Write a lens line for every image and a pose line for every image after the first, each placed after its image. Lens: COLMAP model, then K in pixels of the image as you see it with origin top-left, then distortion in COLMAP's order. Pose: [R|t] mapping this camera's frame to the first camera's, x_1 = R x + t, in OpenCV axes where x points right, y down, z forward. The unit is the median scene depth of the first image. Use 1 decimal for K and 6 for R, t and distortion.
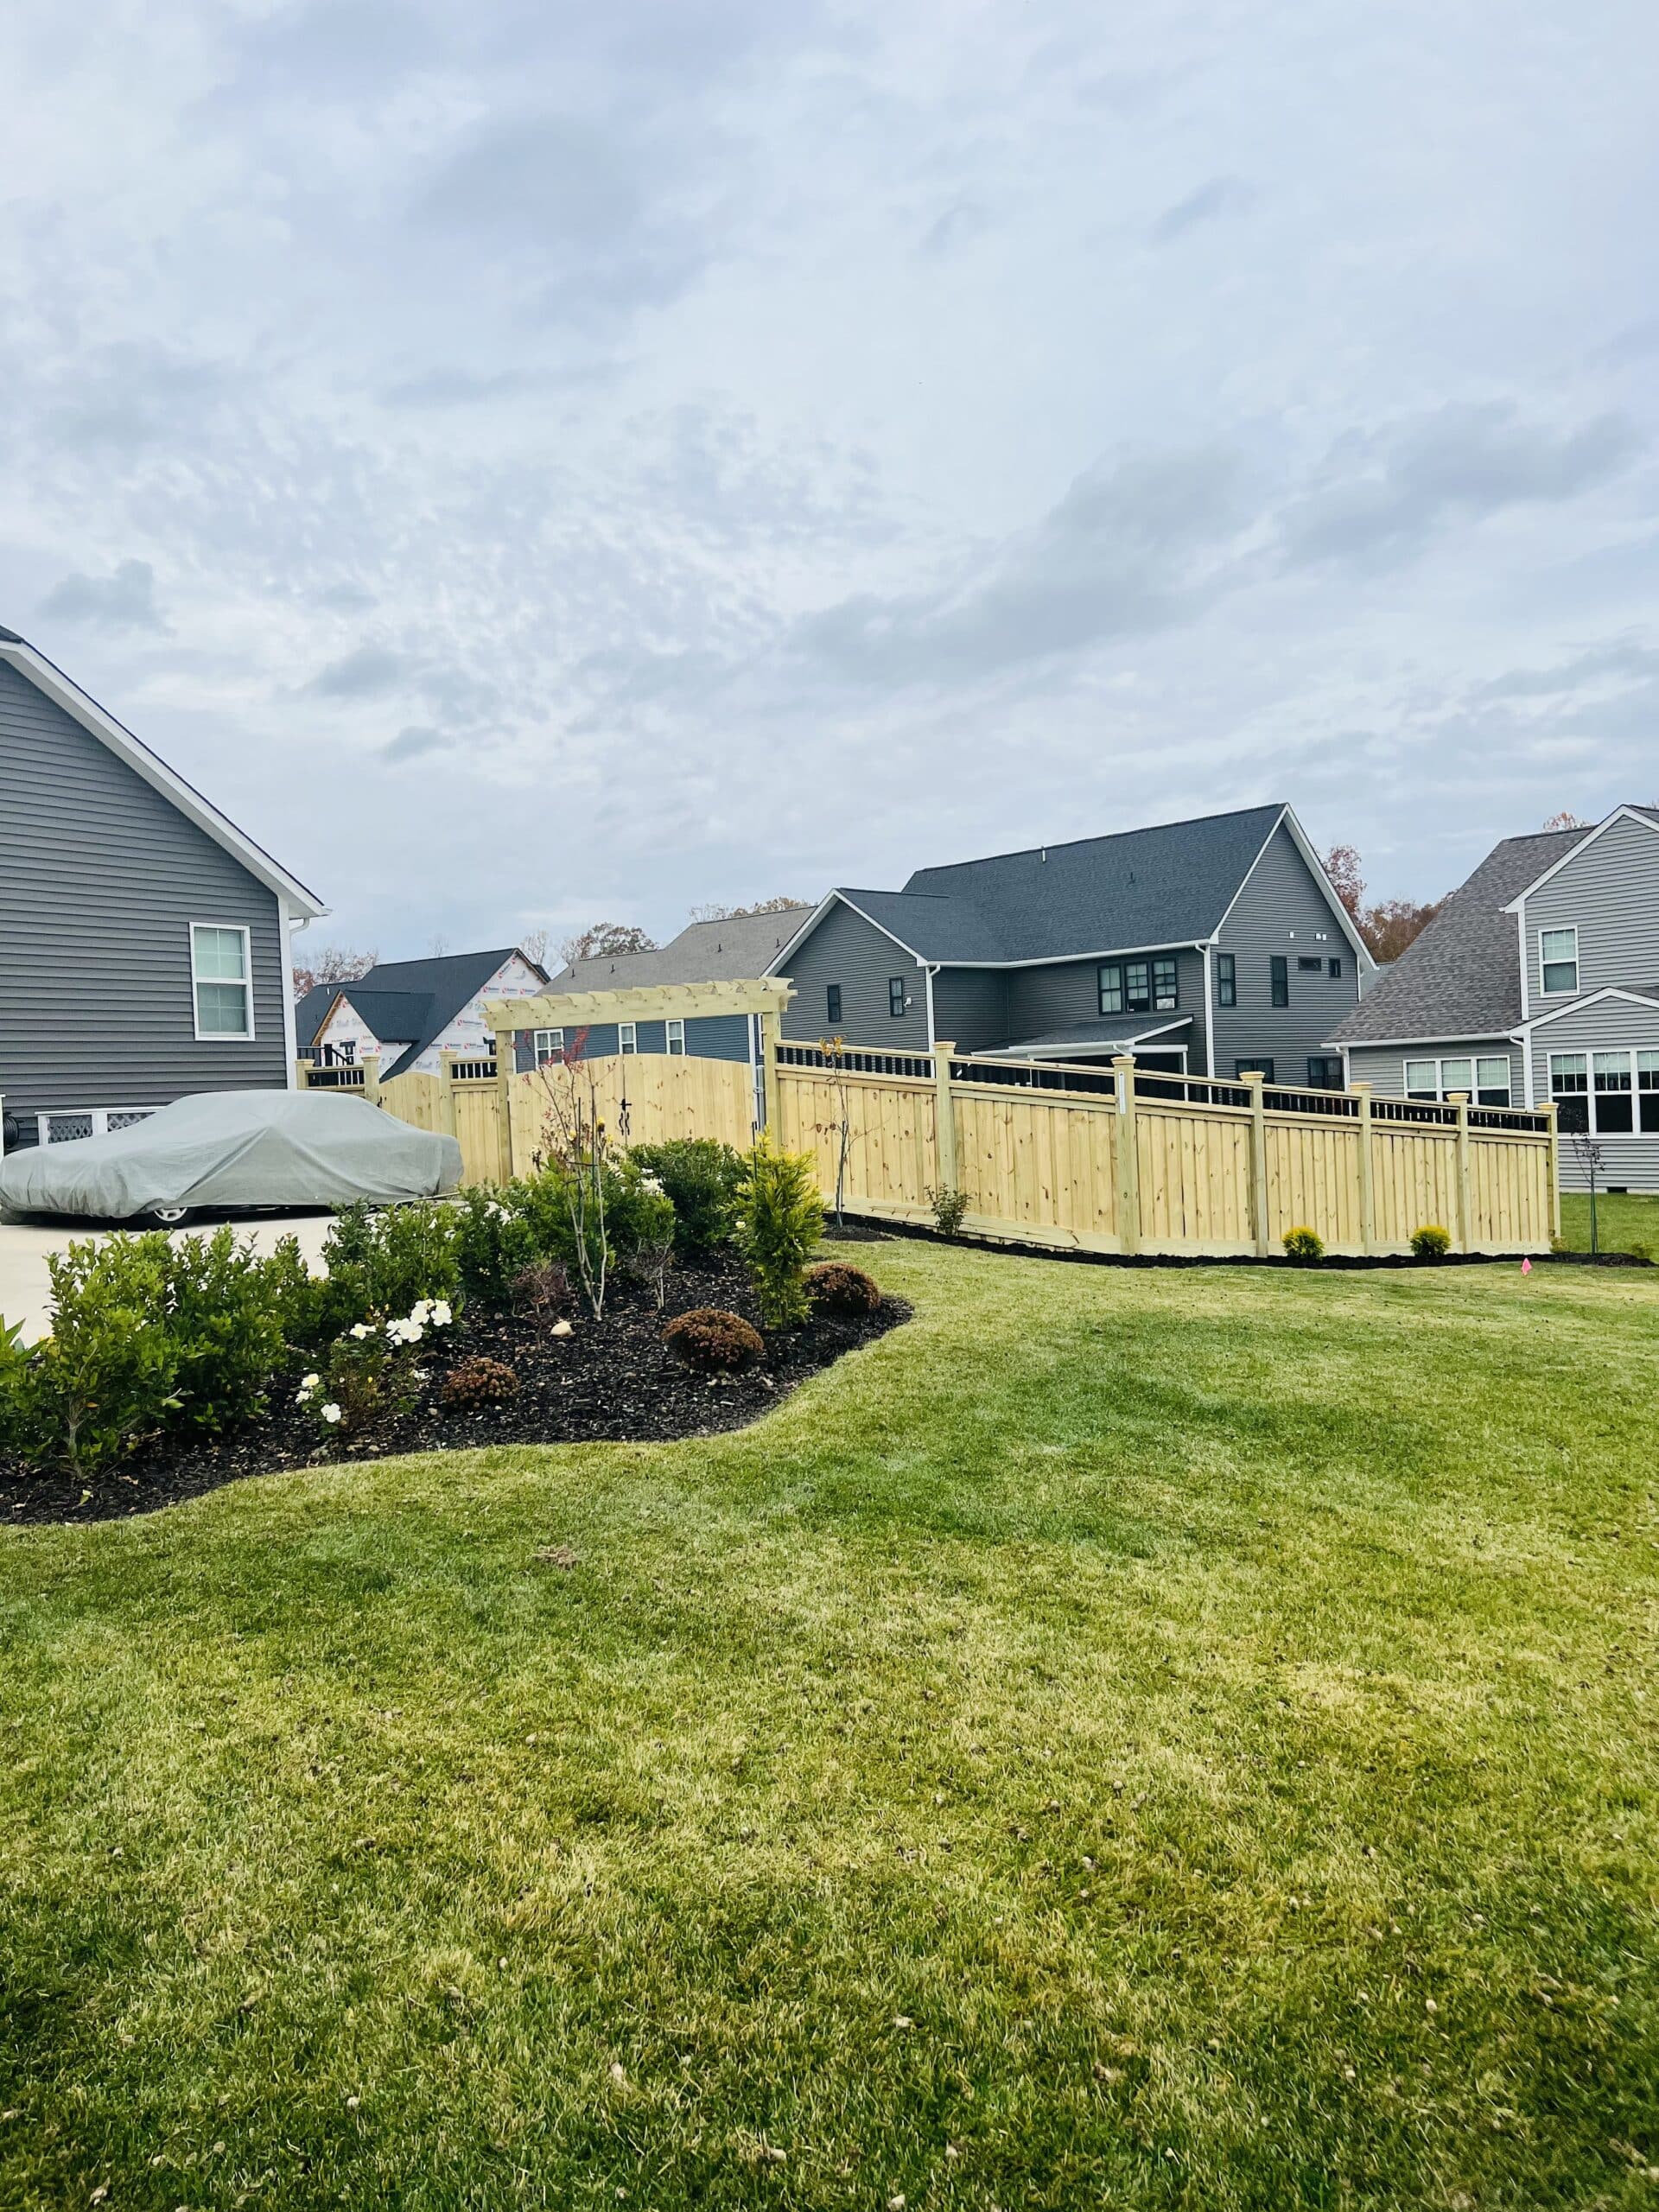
lens RADIAL K [[1663.9, 0, 829.5], [0, 1663.9, 1106.0], [0, 0, 1]] dist [0.011707, 0.005396]
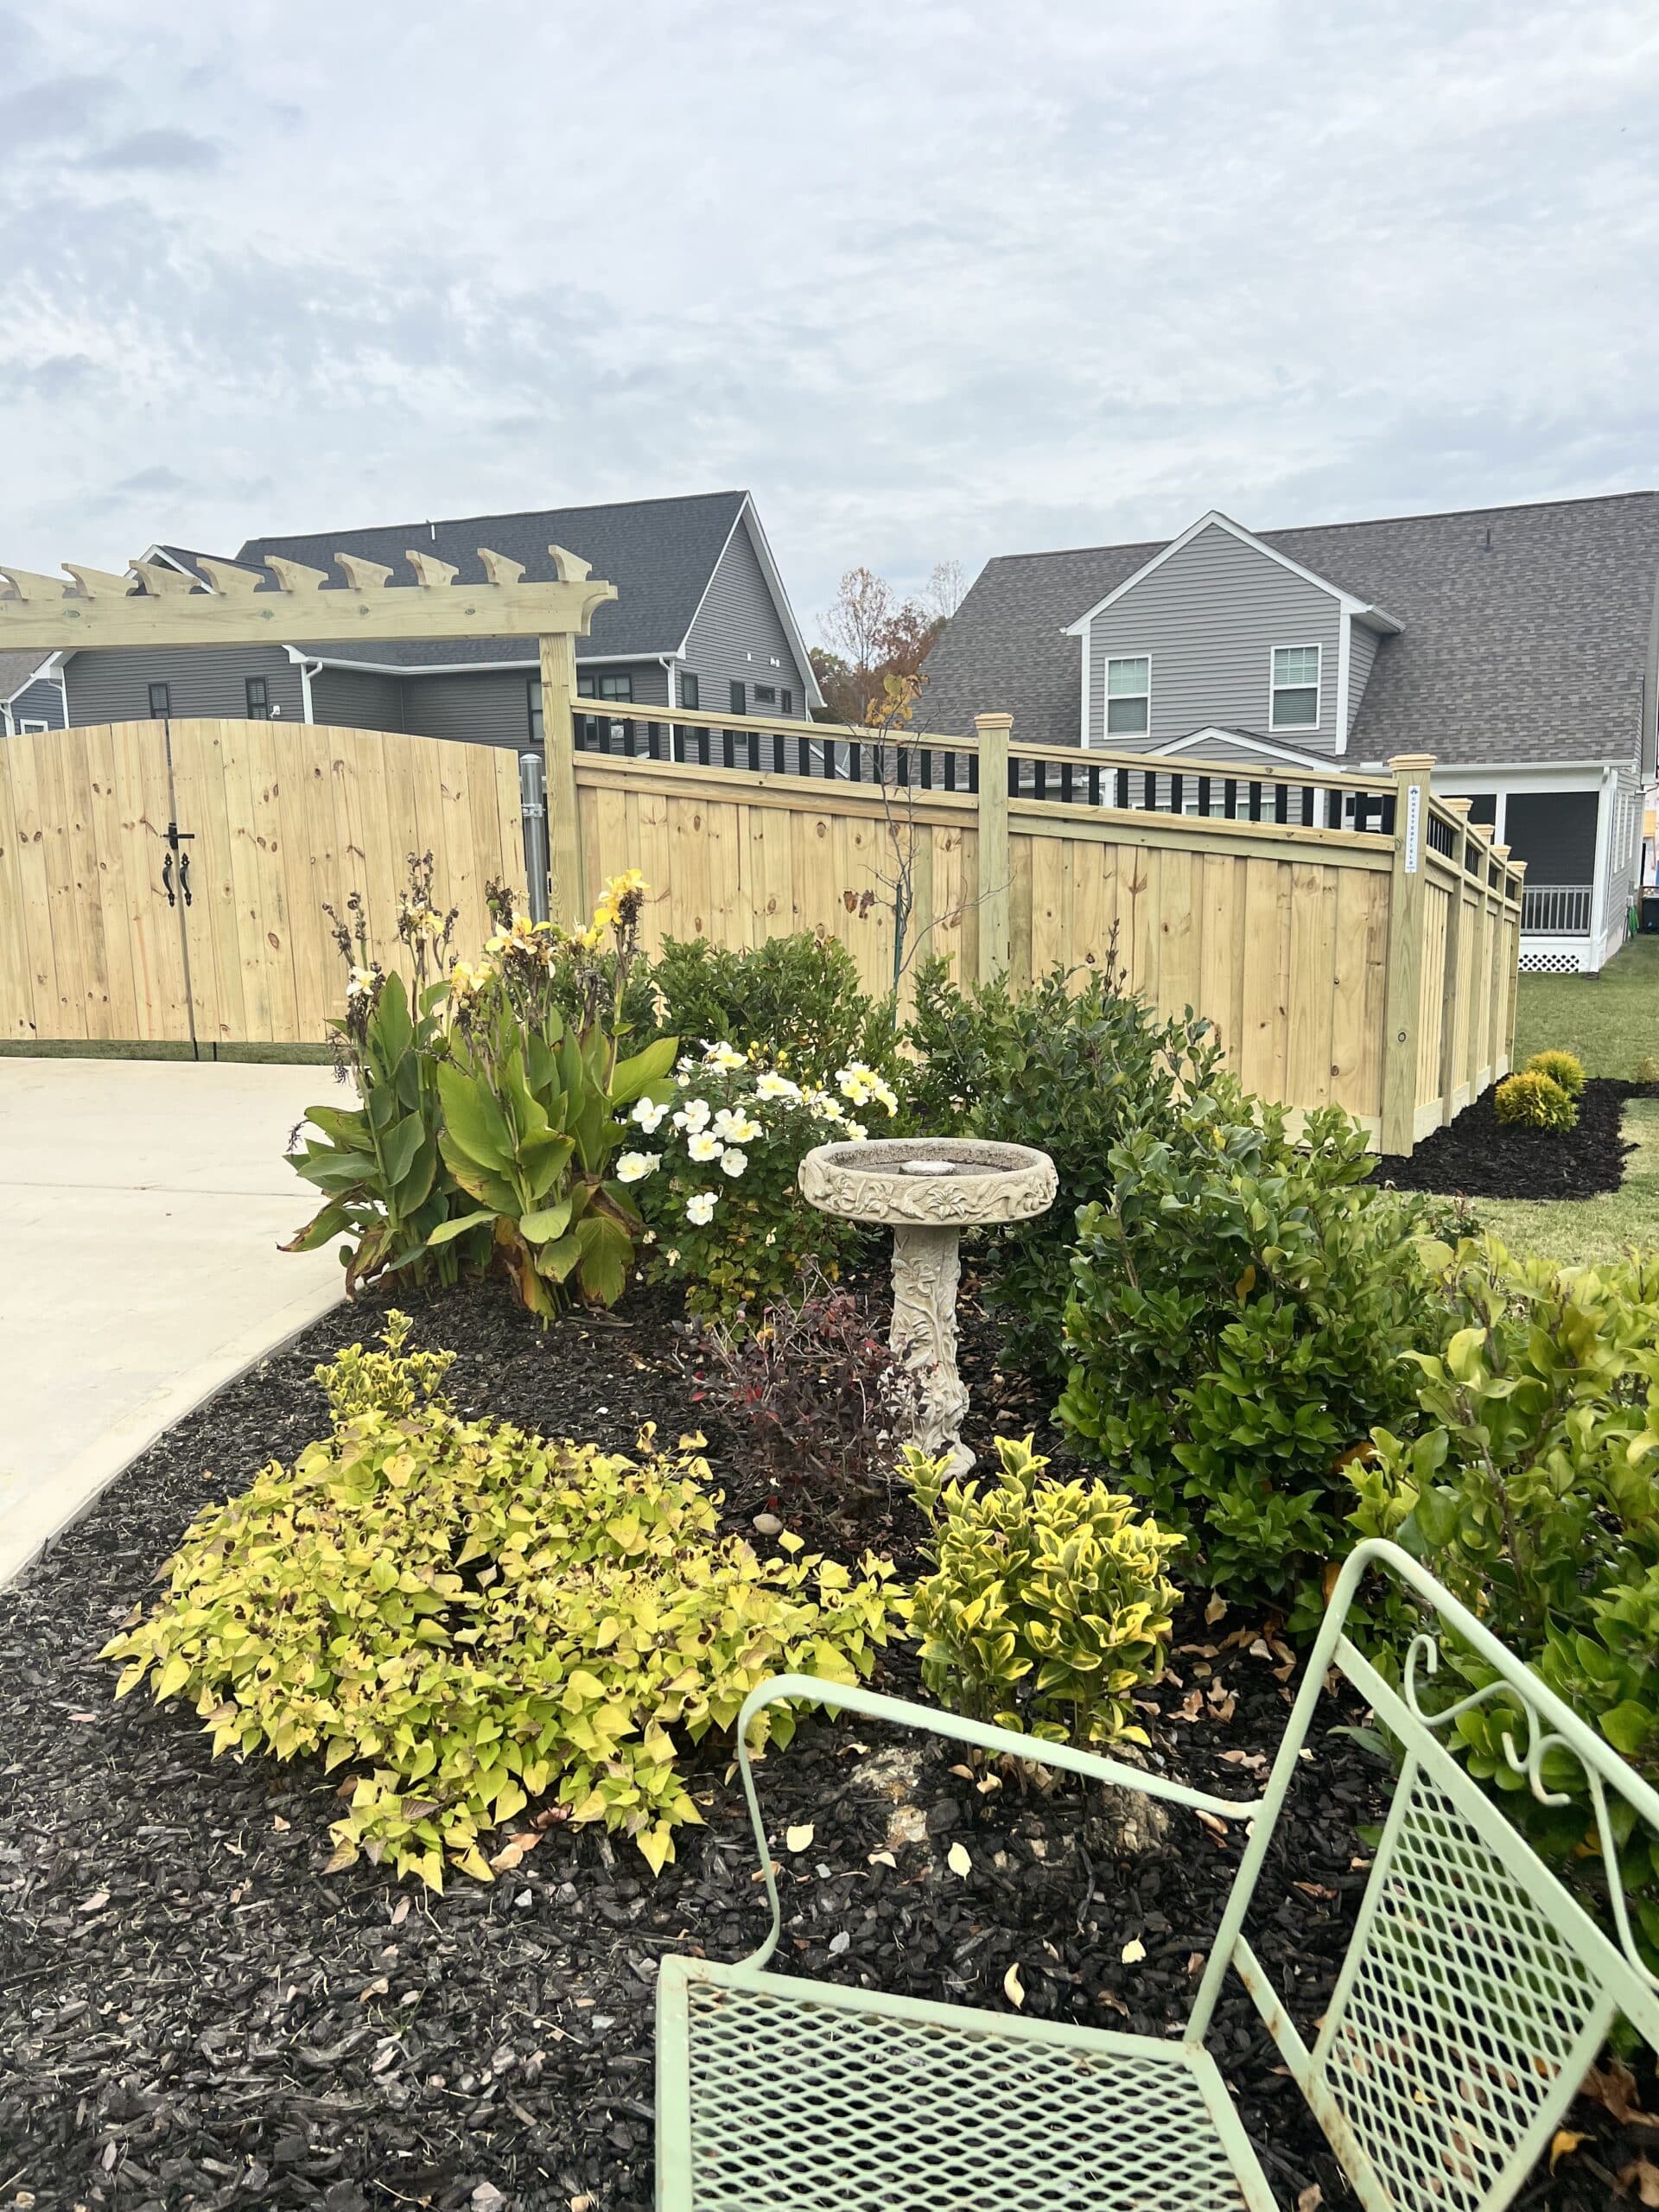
lens RADIAL K [[1643.3, 0, 829.5], [0, 1643.3, 1106.0], [0, 0, 1]] dist [0.051885, 0.001135]
pose [[0.898706, -0.050288, 0.435660, -0.072643], [-0.014649, 0.989407, 0.144426, 0.001644], [-0.438308, -0.136178, 0.888449, 0.239755]]
